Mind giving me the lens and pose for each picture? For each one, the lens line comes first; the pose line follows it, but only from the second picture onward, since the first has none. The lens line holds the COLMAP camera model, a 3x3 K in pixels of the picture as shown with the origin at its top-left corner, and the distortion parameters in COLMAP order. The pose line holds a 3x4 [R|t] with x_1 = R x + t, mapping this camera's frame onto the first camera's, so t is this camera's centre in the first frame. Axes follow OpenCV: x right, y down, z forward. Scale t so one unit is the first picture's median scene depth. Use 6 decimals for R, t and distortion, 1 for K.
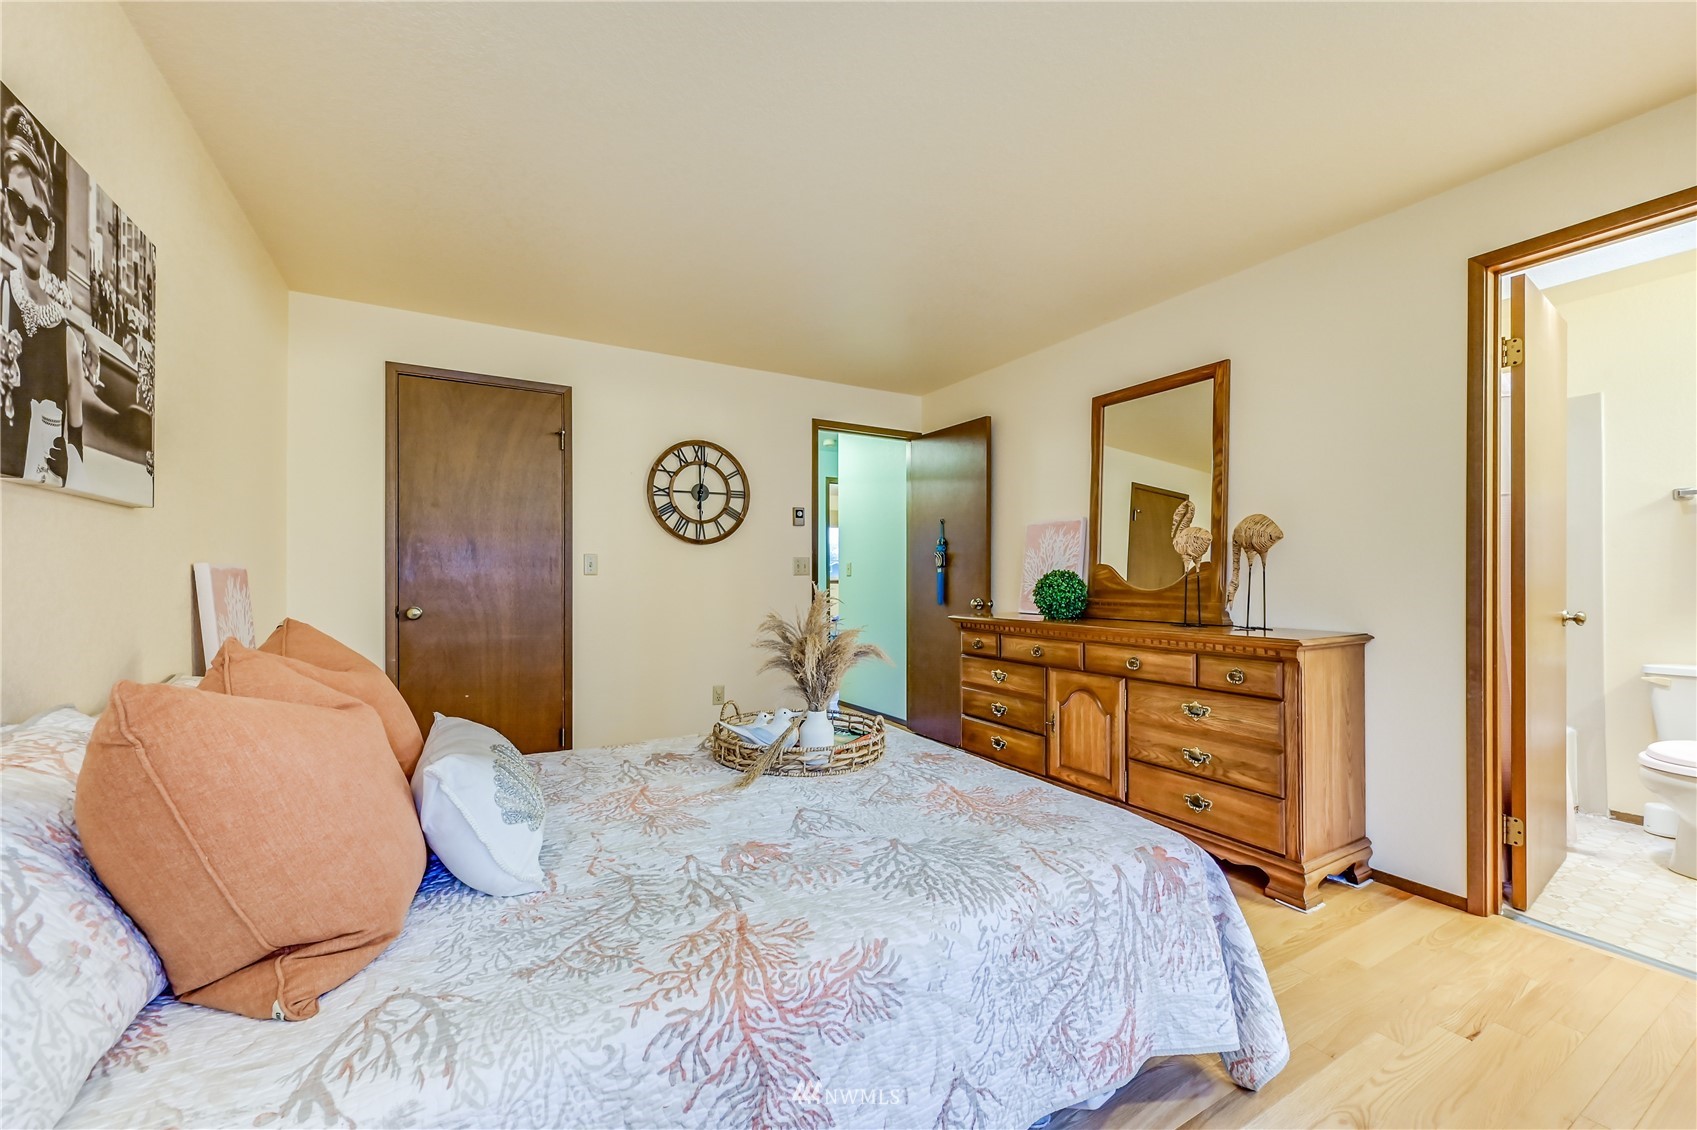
lens RADIAL K [[673.8, 0, 857.7], [0, 673.8, 576.6], [0, 0, 1]] dist [0.002087, 0.000182]
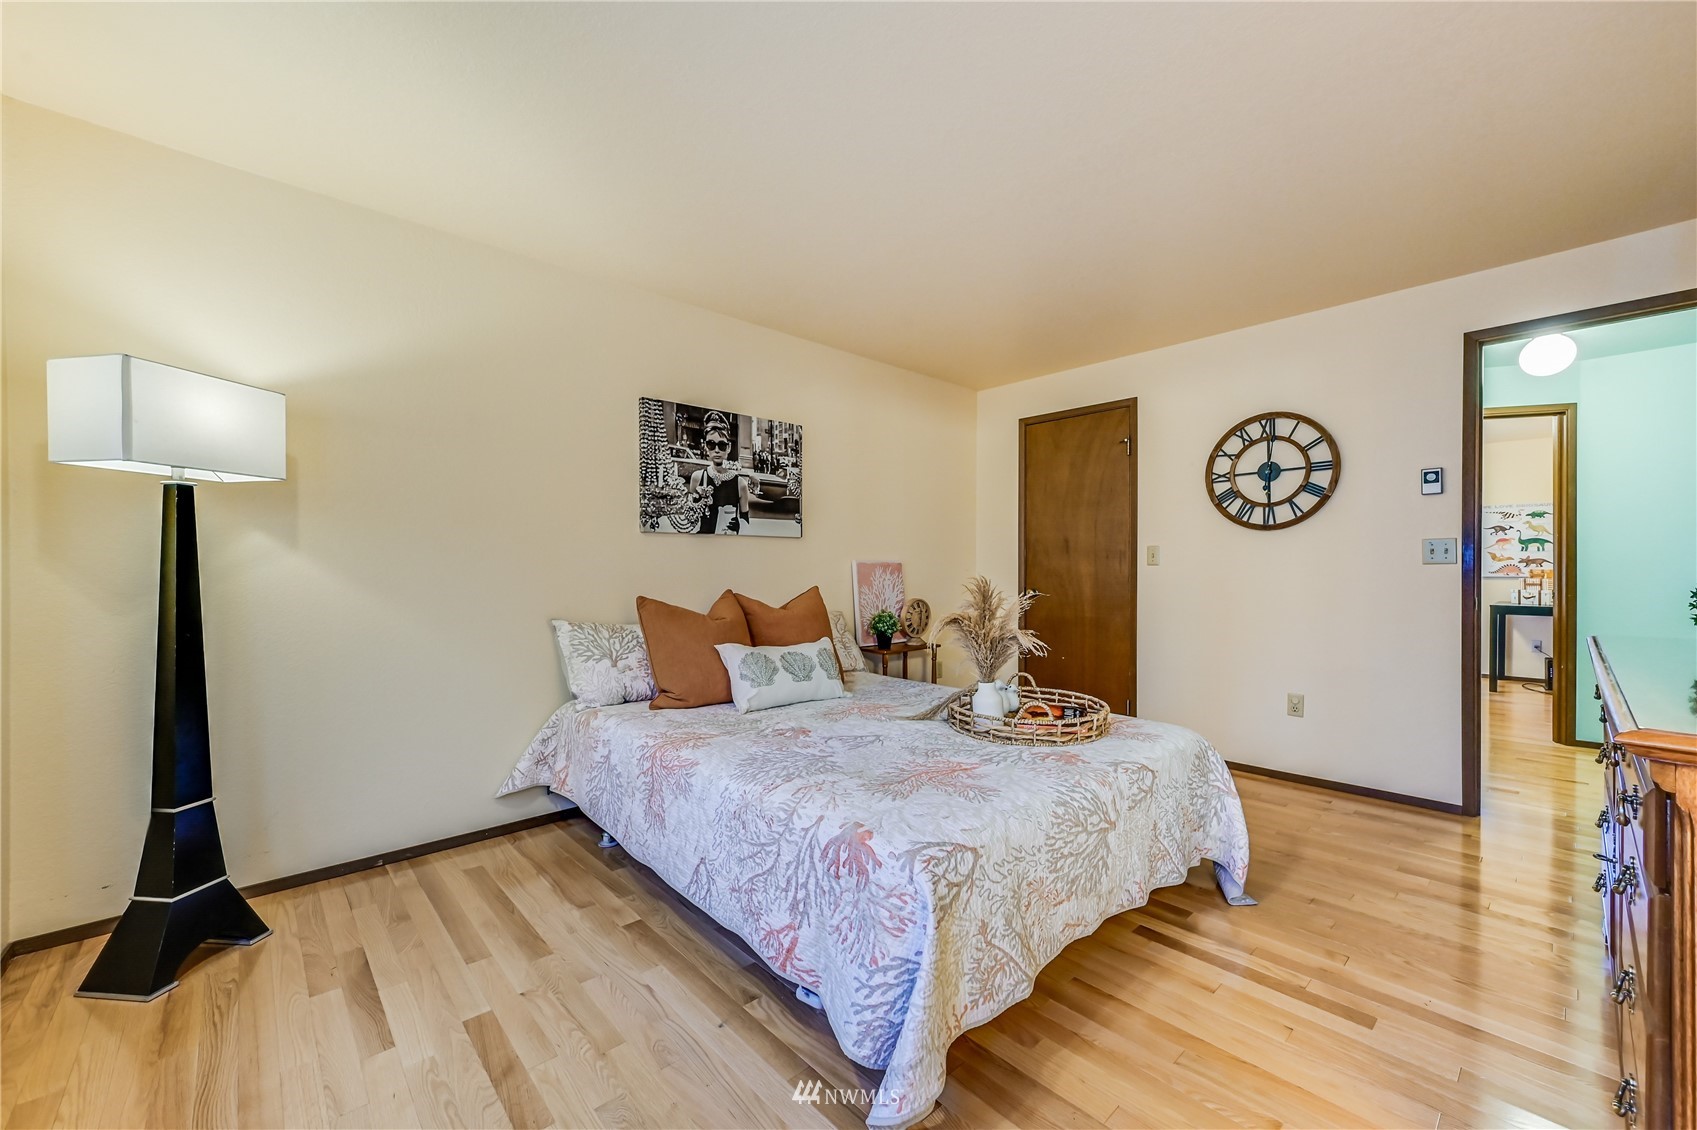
lens RADIAL K [[673.8, 0, 857.7], [0, 673.8, 576.6], [0, 0, 1]] dist [0.002087, 0.000182]
pose [[0.207300, 0.010753, -0.978218, 0.581291], [0.000431, 0.999938, 0.011083, 0.003761], [0.978277, -0.002719, 0.207282, 0.317324]]
